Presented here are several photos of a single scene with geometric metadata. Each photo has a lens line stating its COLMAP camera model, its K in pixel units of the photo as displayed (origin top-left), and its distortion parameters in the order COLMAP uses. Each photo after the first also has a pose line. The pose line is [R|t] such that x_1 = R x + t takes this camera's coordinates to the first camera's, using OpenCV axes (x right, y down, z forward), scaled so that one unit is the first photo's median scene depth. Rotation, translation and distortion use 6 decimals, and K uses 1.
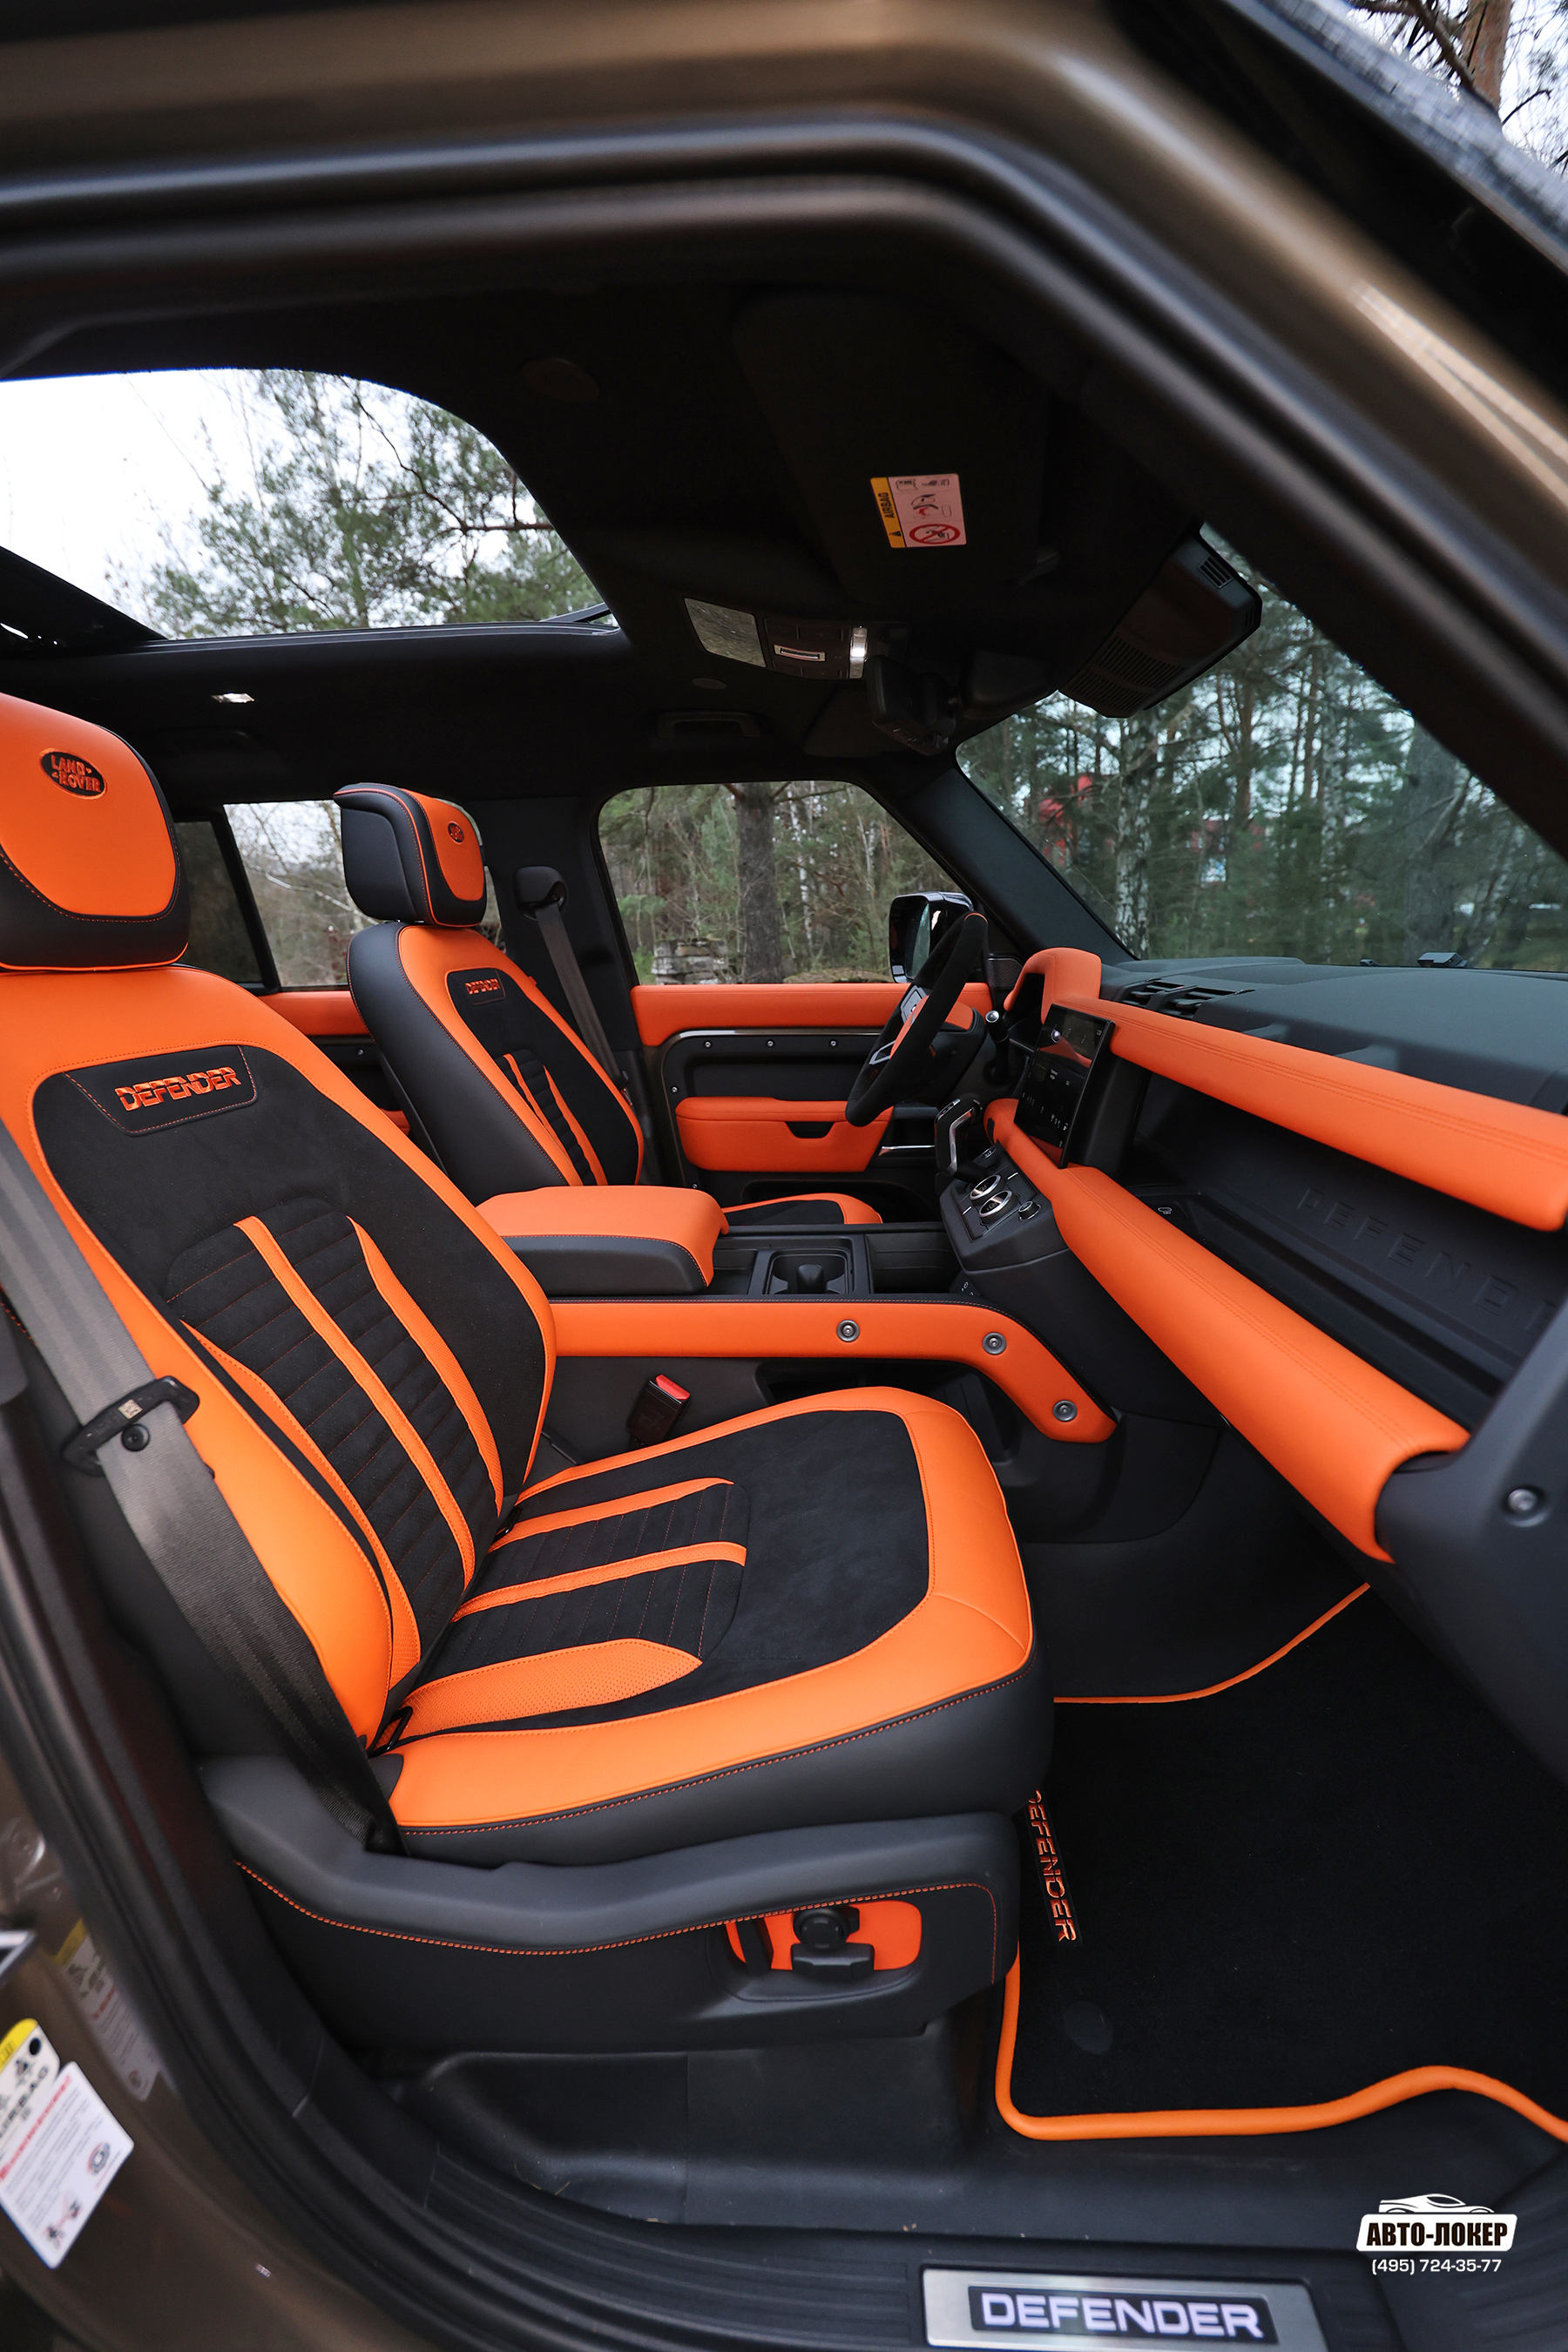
lens RADIAL K [[943.1, 0, 796.9], [0, 943.1, 1172.7], [0, 0, 1]] dist [-0.002832, -0.000254]
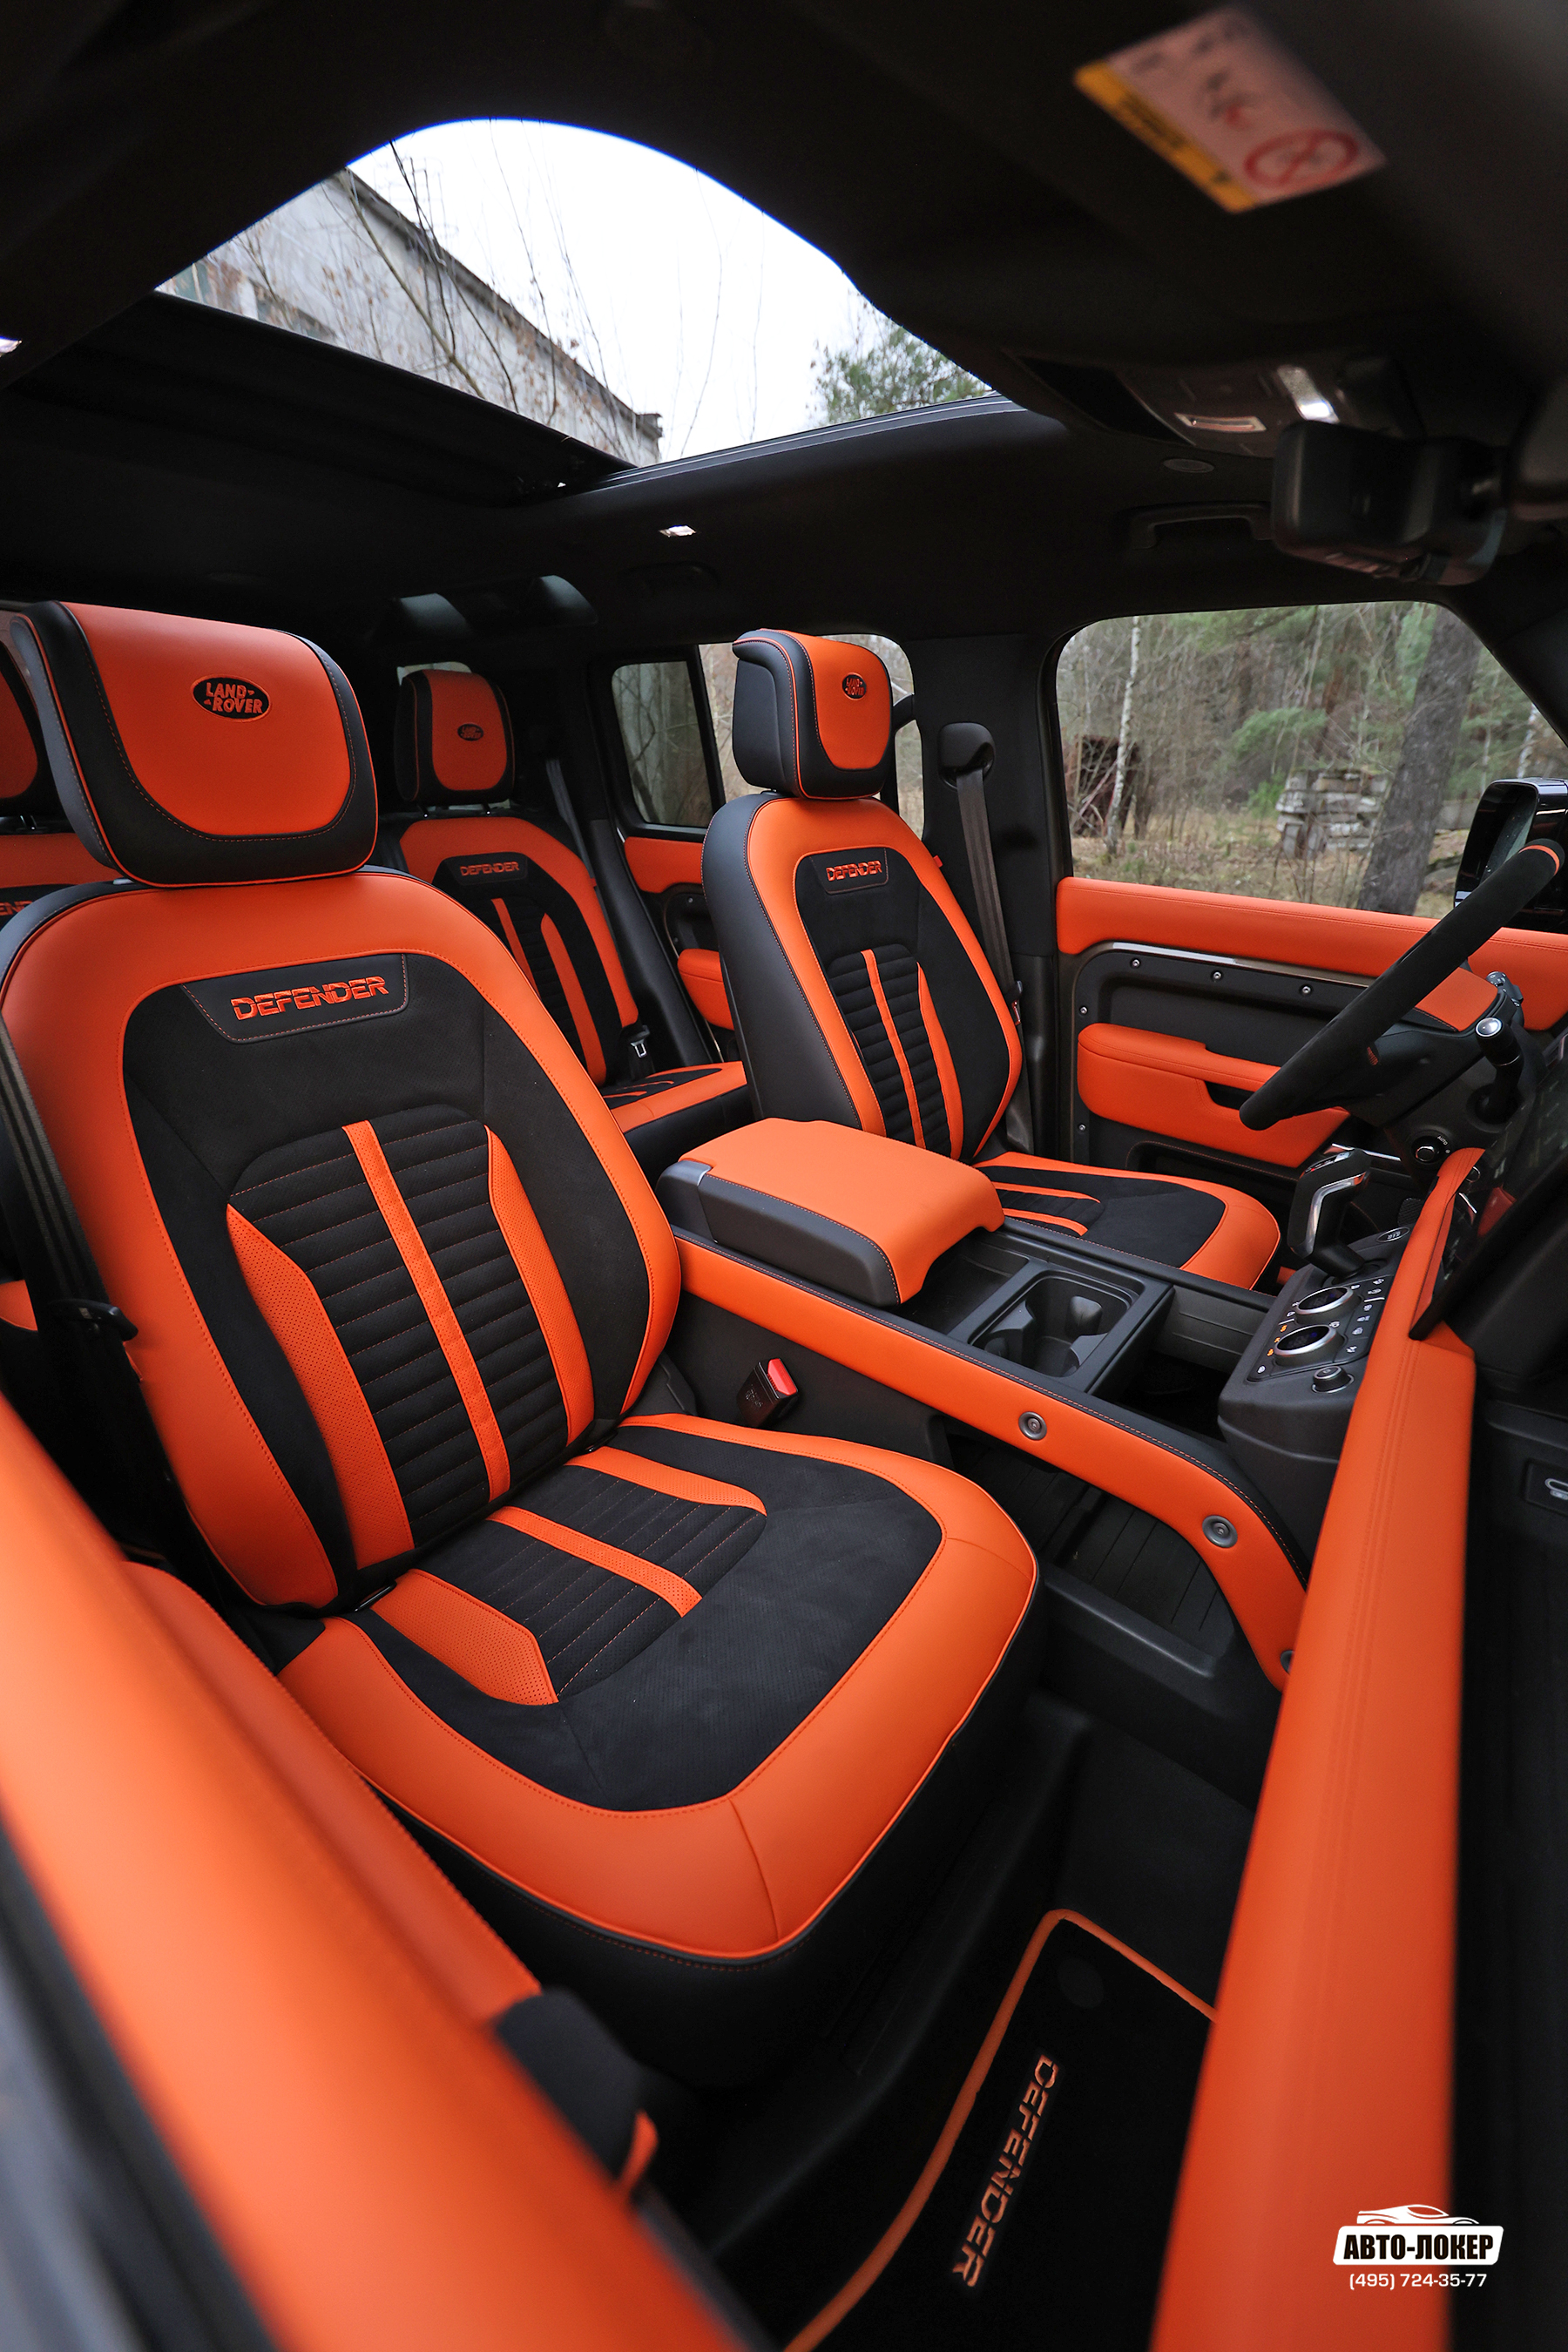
lens RADIAL K [[908.7, 0, 700.3], [0, 908.7, 1185.0], [0, 0, 1]] dist [0.001865, 0.000093]
pose [[0.757105, 0.328766, -0.564539, 0.342578], [-0.202495, 0.939682, 0.275669, -0.250877], [0.621118, -0.094394, 0.778012, 0.399701]]
